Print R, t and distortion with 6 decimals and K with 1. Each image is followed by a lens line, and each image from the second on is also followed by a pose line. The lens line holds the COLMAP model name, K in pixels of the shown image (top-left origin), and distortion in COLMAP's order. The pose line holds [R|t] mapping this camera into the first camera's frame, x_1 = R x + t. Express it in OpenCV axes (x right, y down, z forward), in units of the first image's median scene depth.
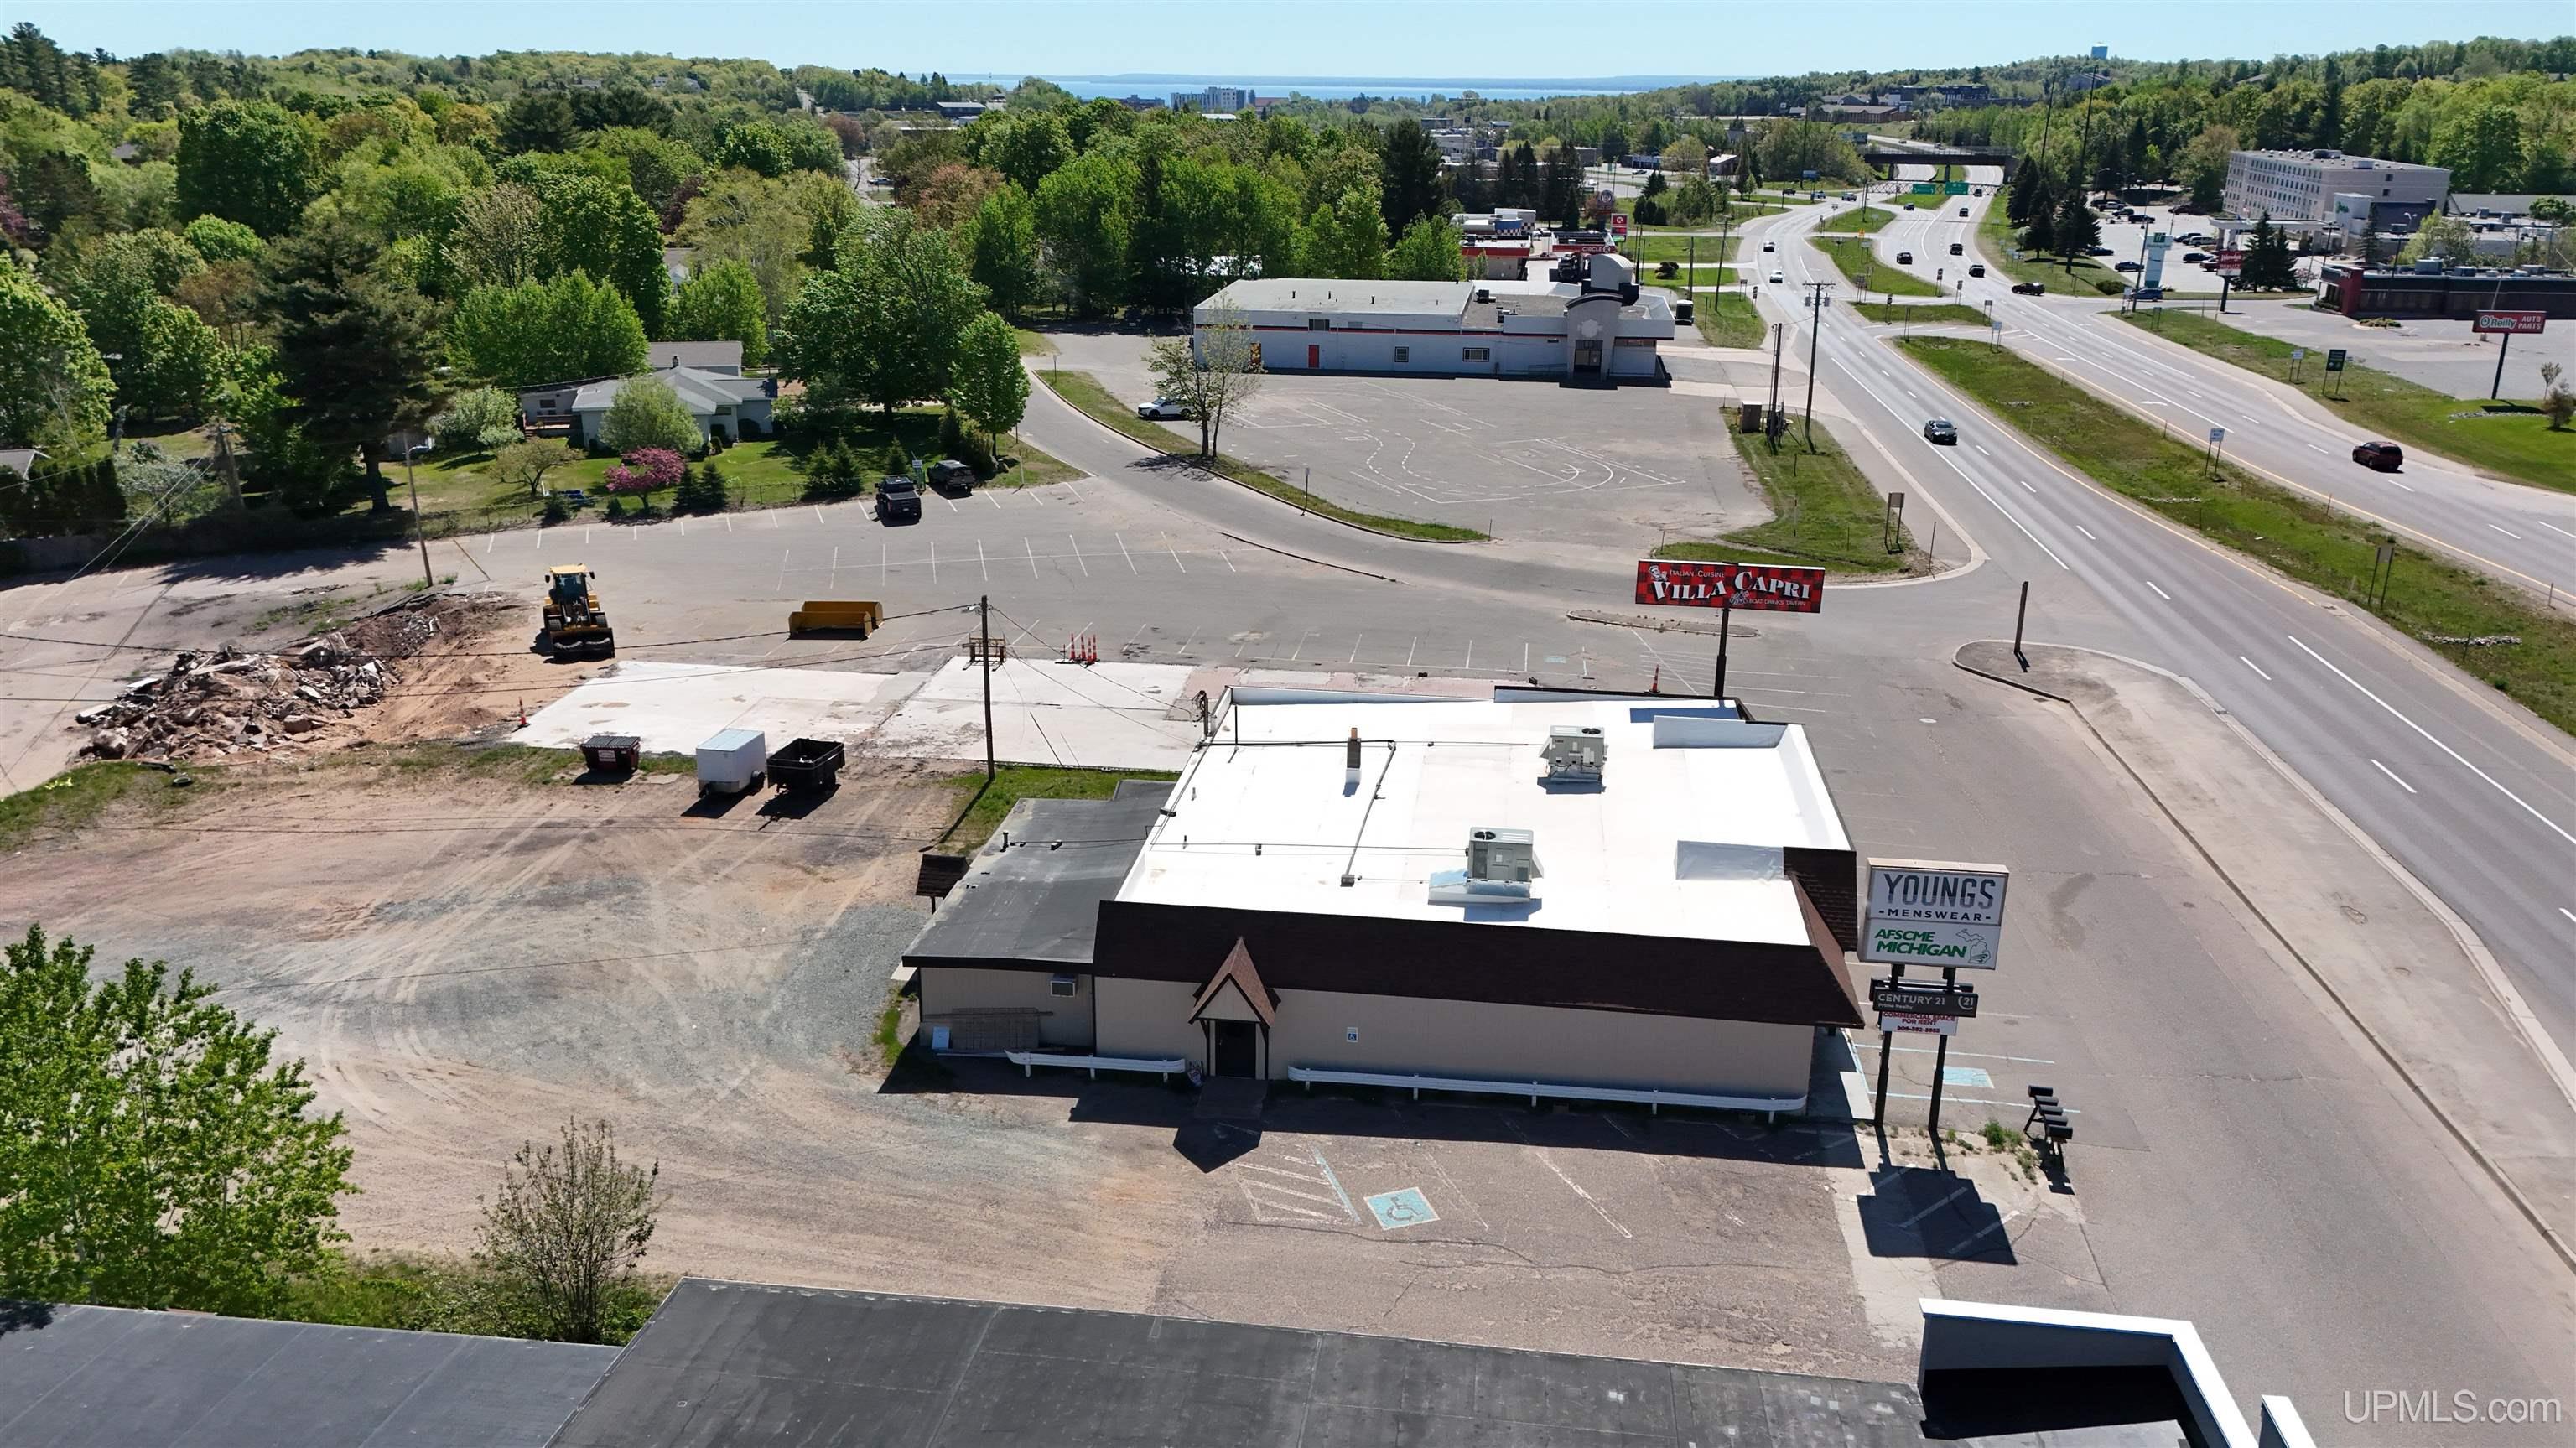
lens RADIAL K [[1888.0, 0, 1282.0], [0, 1888.0, 726.8], [0, 0, 1]] dist [0.079101, -0.071287]
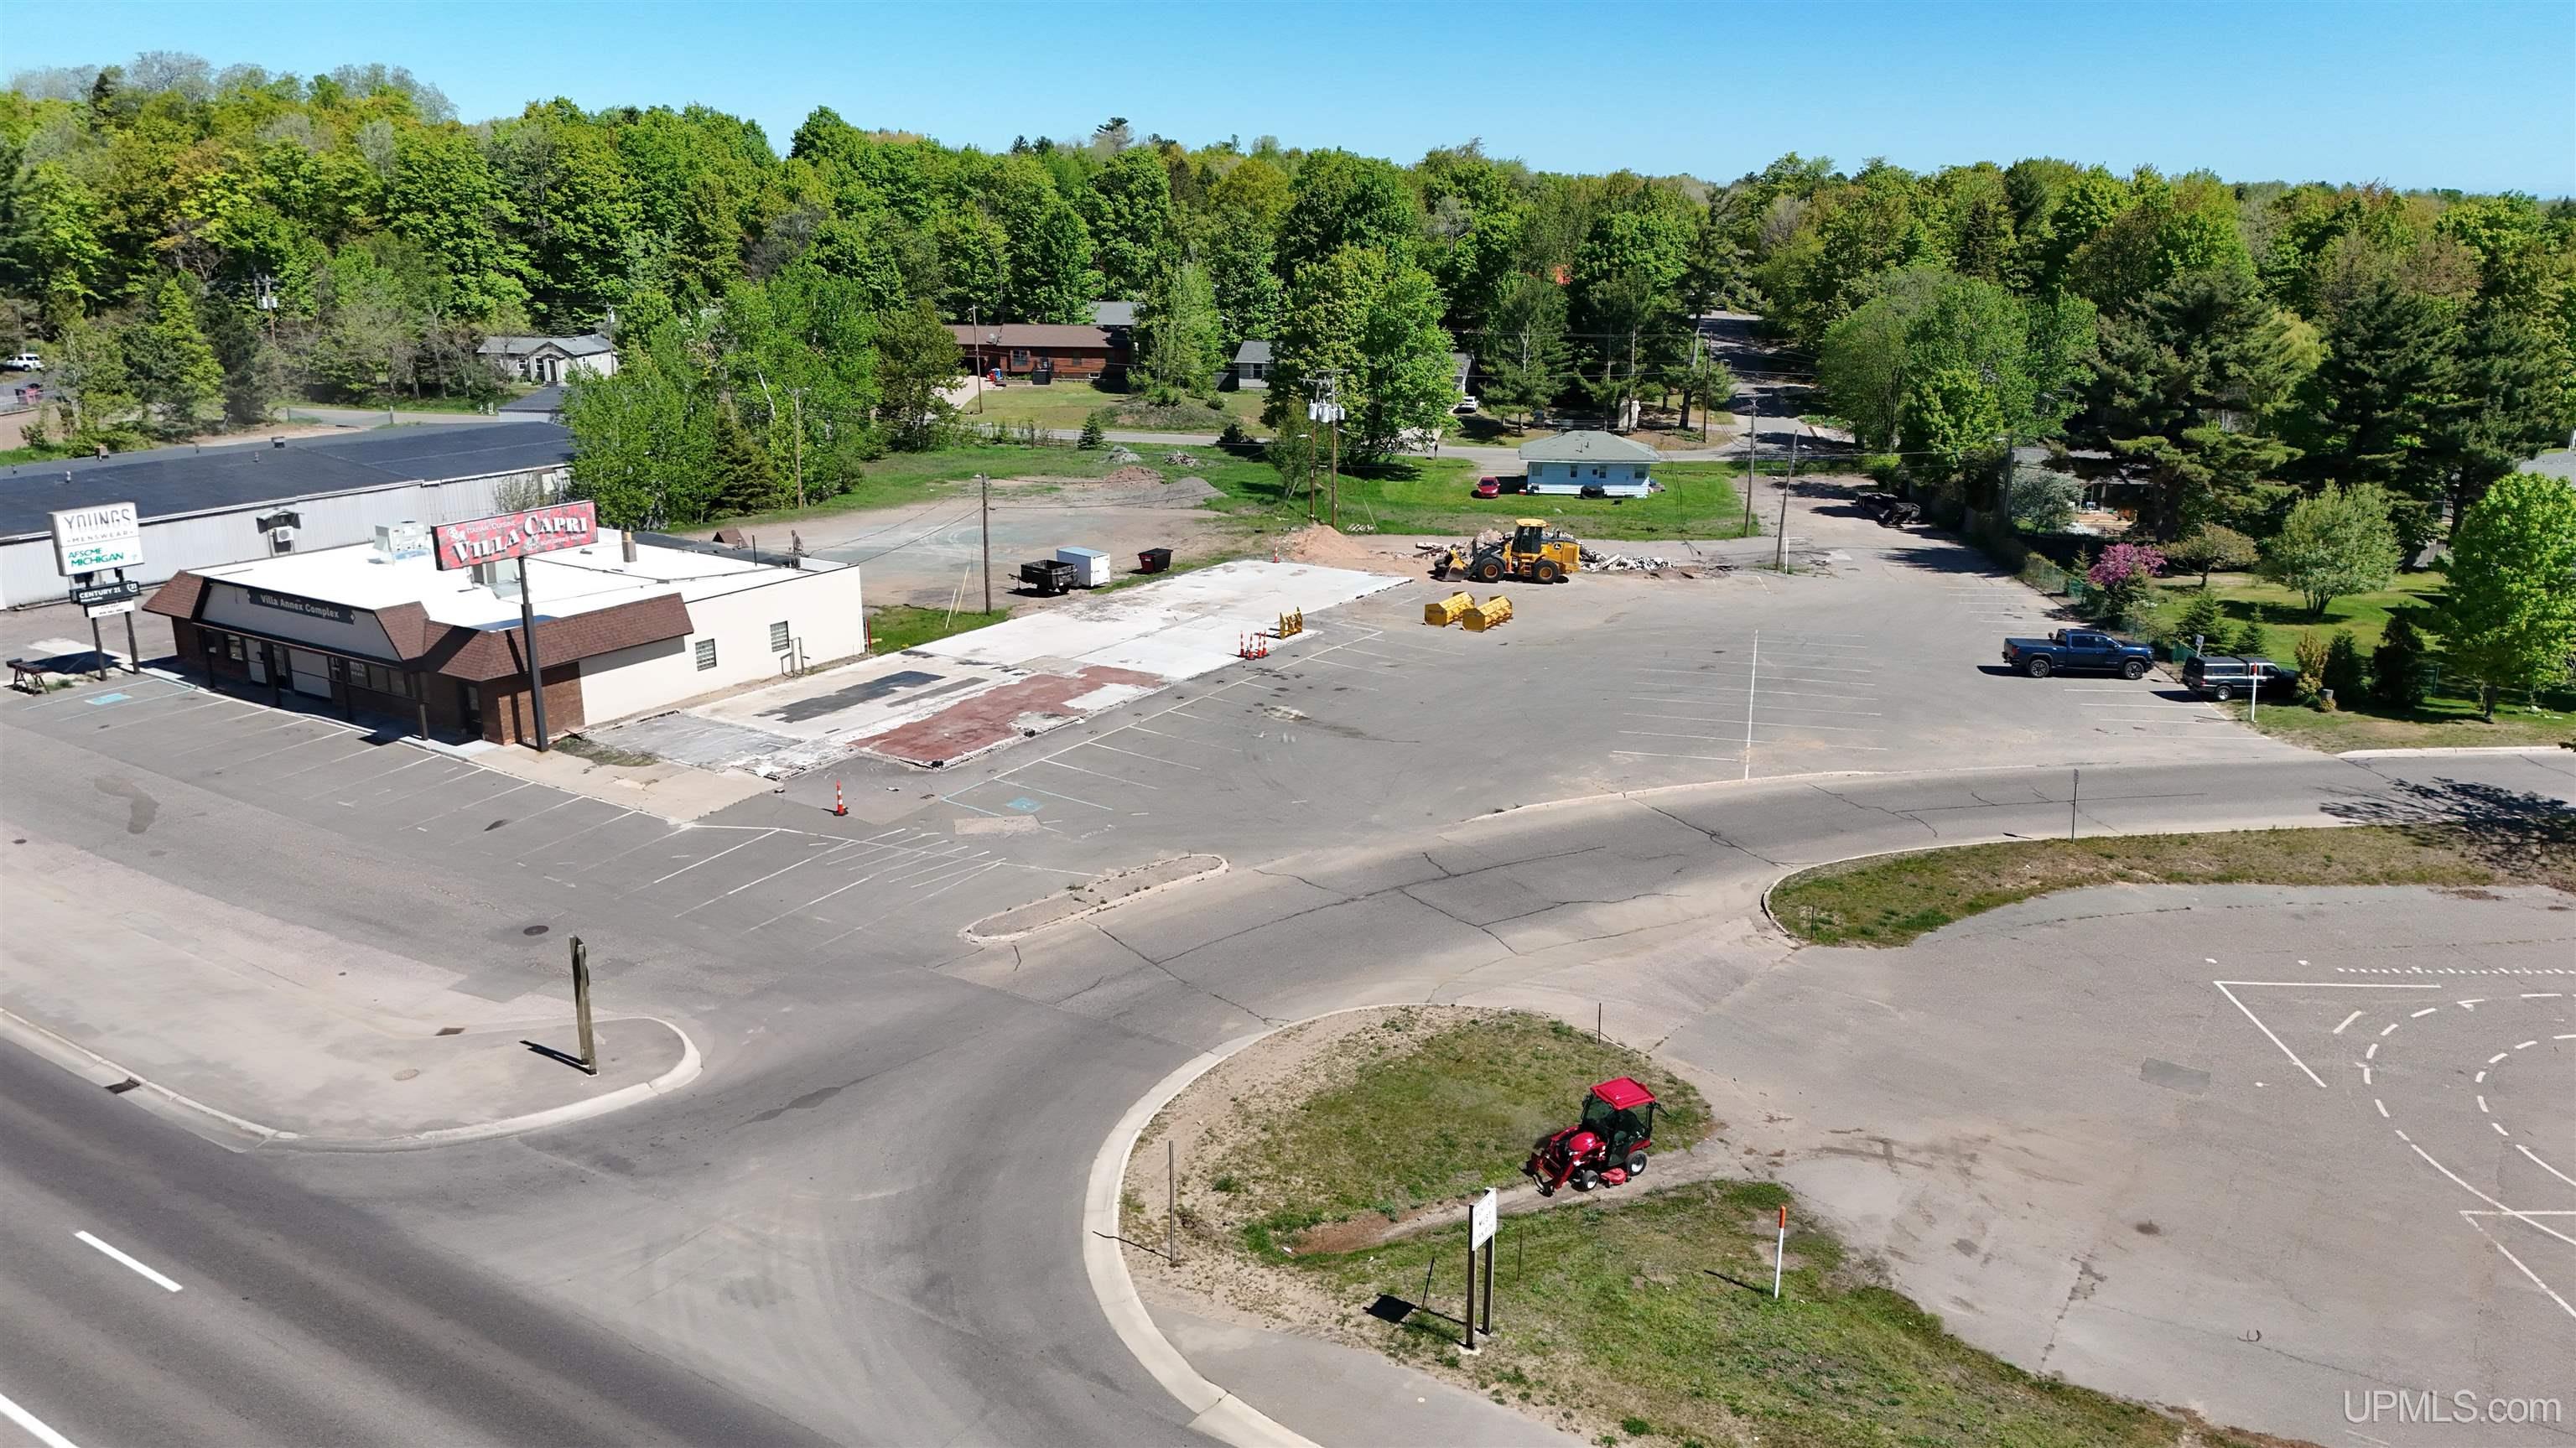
lens RADIAL K [[1888.0, 0, 1295.5], [0, 1888.0, 730.3], [0, 0, 1]] dist [0.079101, -0.071287]
pose [[0.412147, -0.258223, 0.873760, -0.516755], [0.290725, 0.946139, 0.142480, 0.222727], [-0.863489, 0.195301, 0.465020, -0.459348]]
